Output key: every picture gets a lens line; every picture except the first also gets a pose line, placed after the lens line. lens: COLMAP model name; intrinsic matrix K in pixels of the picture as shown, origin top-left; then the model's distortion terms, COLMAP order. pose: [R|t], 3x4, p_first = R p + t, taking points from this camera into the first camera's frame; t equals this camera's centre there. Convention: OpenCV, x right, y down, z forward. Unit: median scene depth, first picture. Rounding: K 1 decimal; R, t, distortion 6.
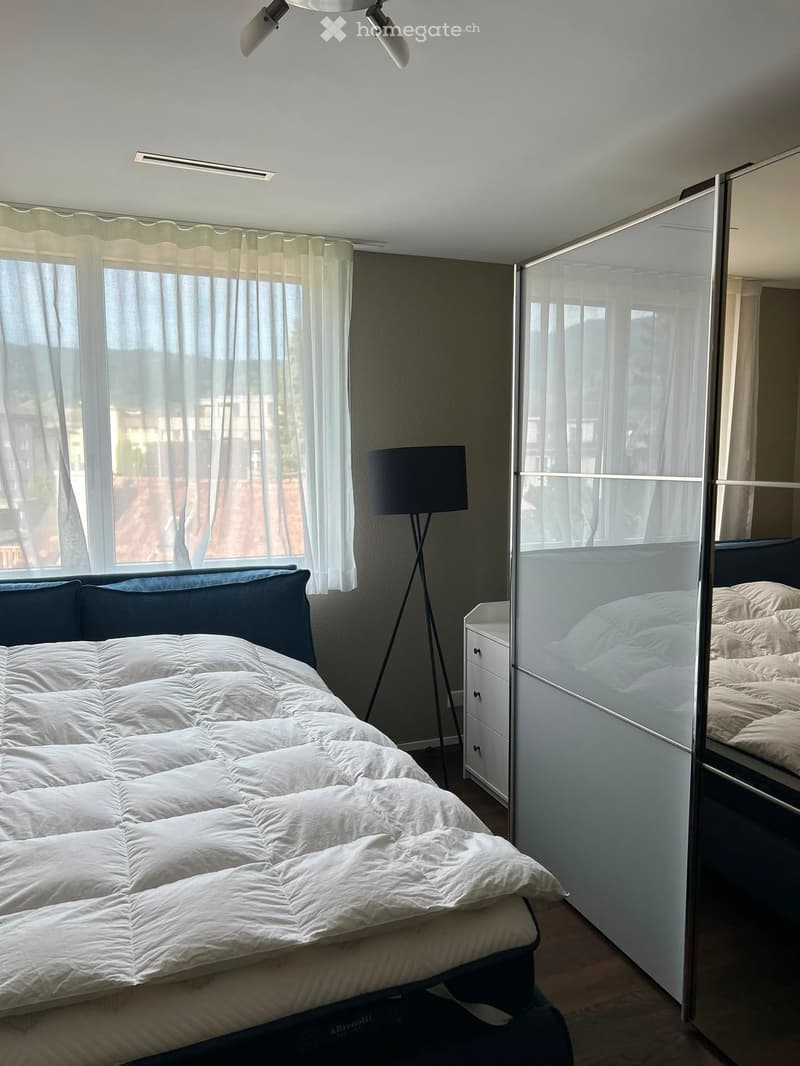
lens RADIAL K [[797.9, 0, 400.0], [0, 797.9, 533.0], [0, 0, 1]] dist [0.044346, -0.075397]
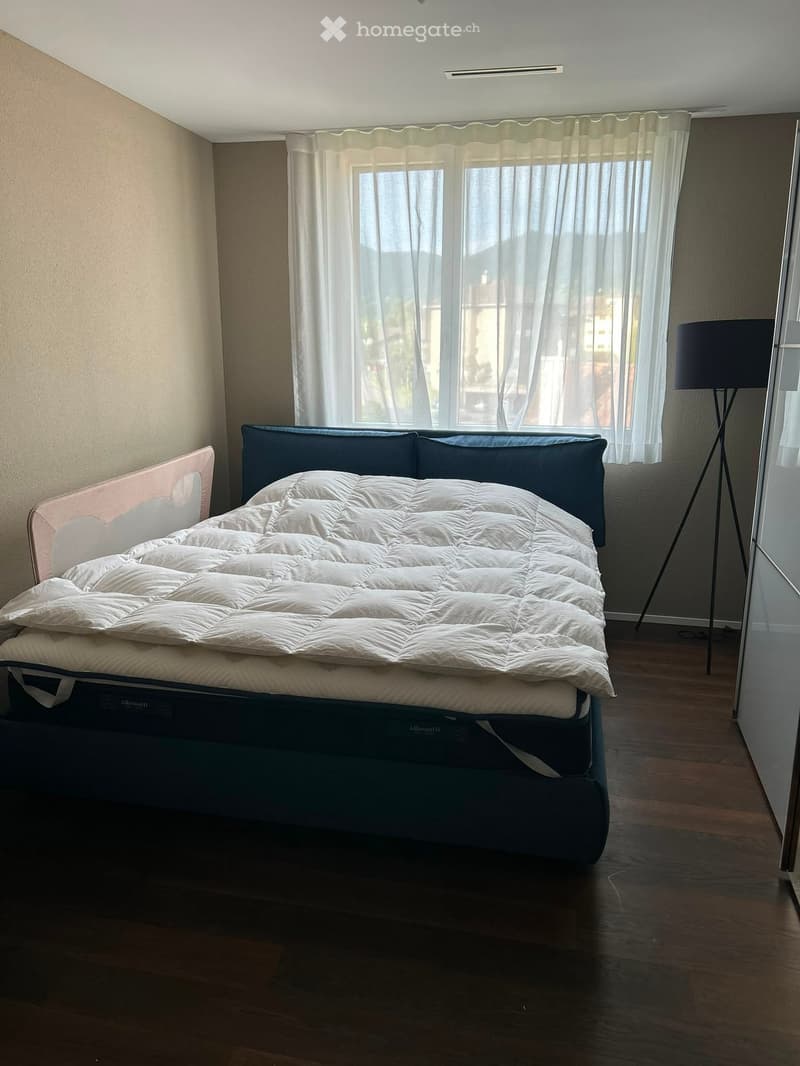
lens RADIAL K [[800.0, 0, 400.1], [0, 800.0, 568.7], [0, 0, 1]] dist [0.010472, -0.068242]
pose [[0.808234, 0.158271, -0.567194, 0.419967], [-0.059501, 0.980224, 0.188736, 0.040396], [0.585848, -0.118794, 0.801667, -0.087362]]
